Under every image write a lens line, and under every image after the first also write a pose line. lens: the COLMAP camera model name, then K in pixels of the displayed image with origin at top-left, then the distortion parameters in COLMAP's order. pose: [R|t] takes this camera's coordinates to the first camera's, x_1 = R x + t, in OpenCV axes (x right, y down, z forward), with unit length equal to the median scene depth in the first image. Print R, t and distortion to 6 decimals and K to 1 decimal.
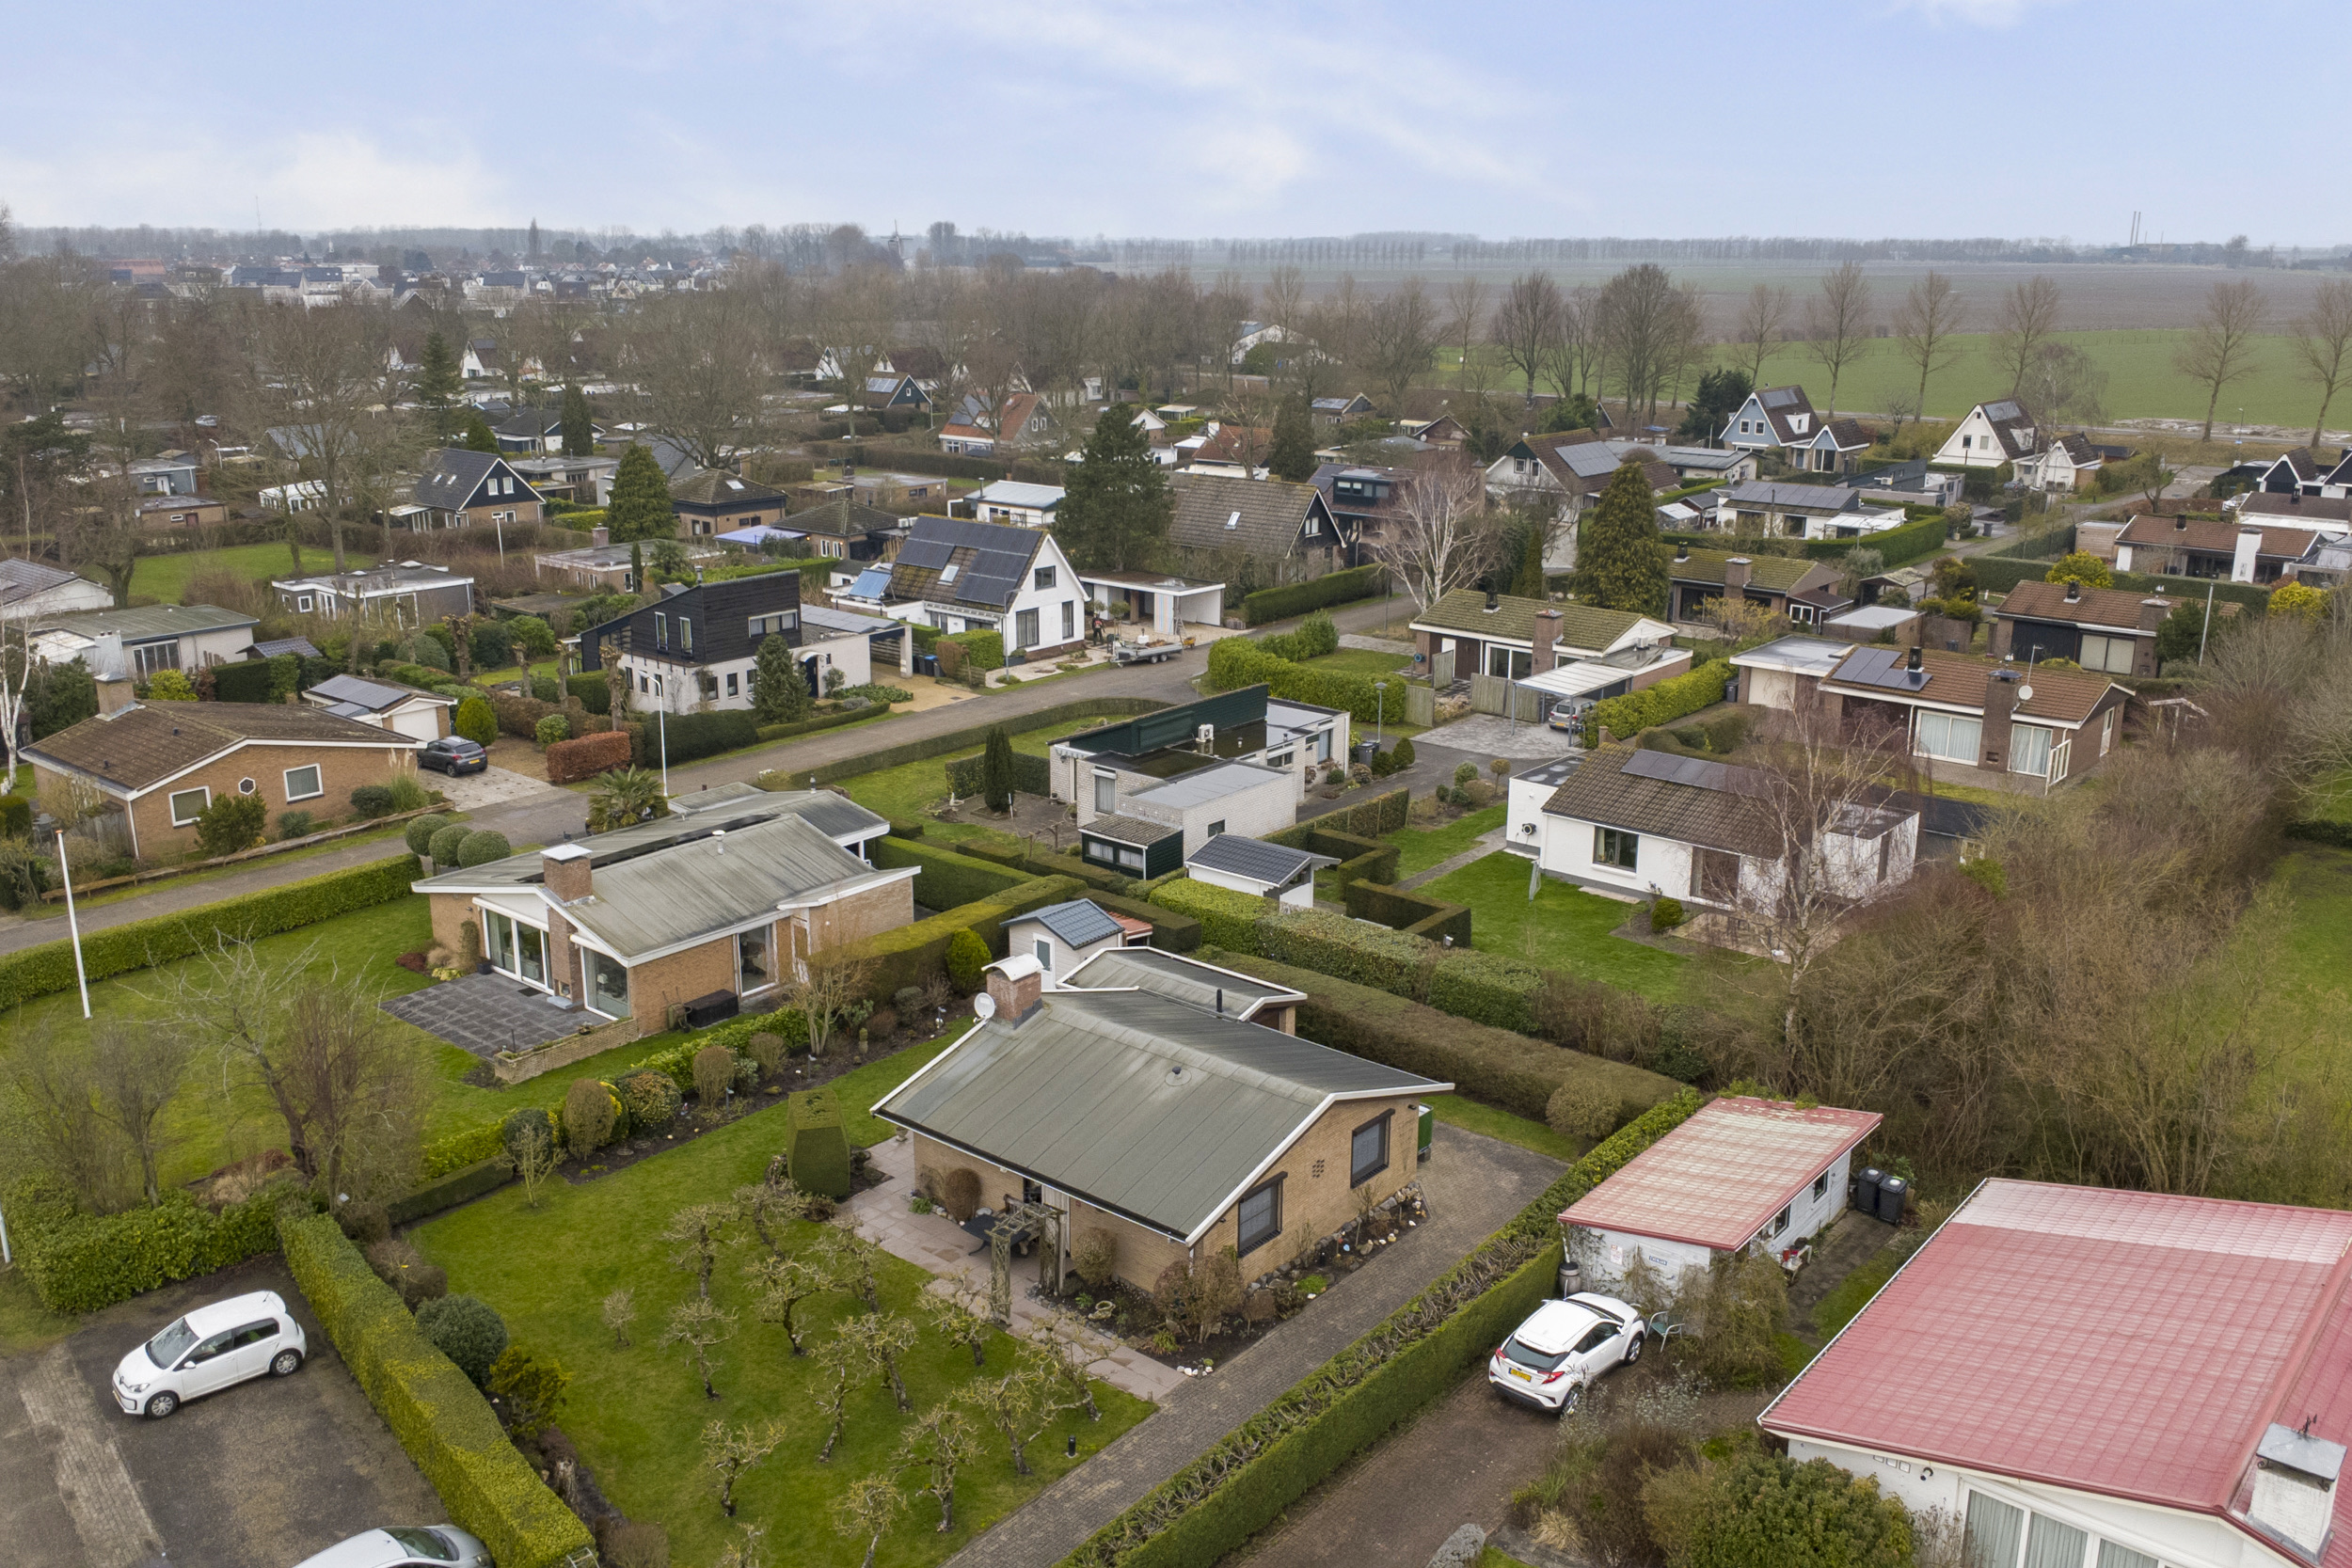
lens RADIAL K [[1990.6, 0, 1180.8], [0, 1990.6, 782.4], [0, 0, 1]] dist [0.011505, 0.011651]
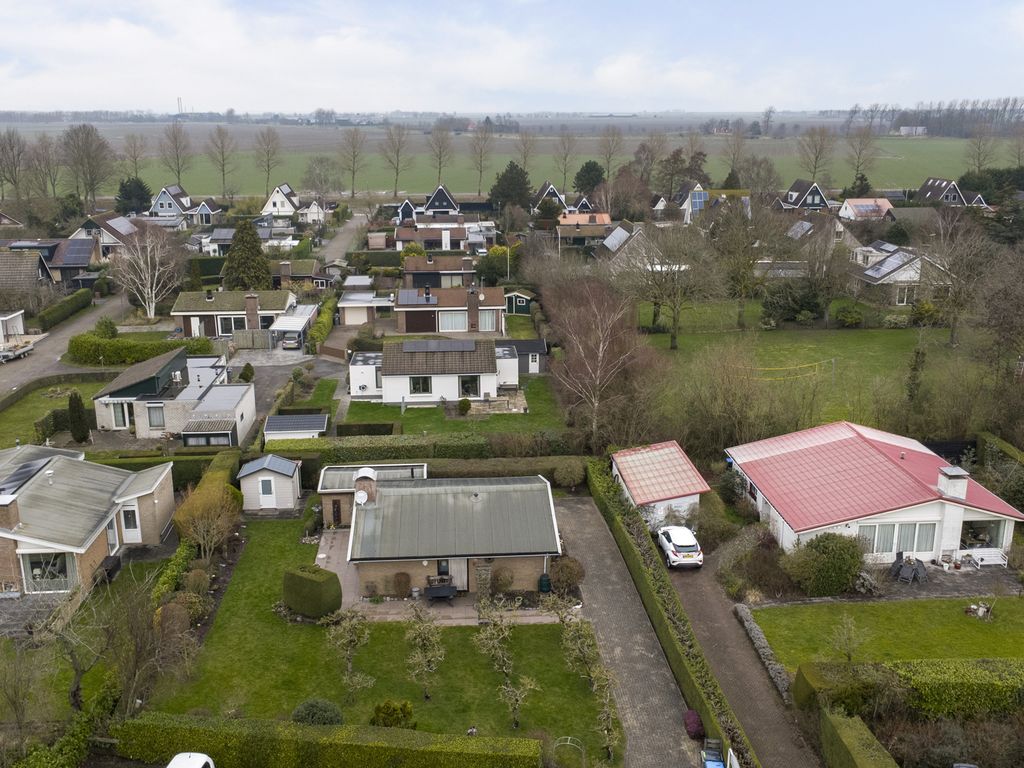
lens RADIAL K [[1004.6, 0, 516.5], [0, 1004.6, 384.1], [0, 0, 1]] dist [0.011415, 0.000000]
pose [[0.718343, -0.193707, 0.668178, -0.312653], [0.194327, 0.978093, 0.074636, -0.020969], [-0.667998, 0.076231, 0.740249, 0.073916]]
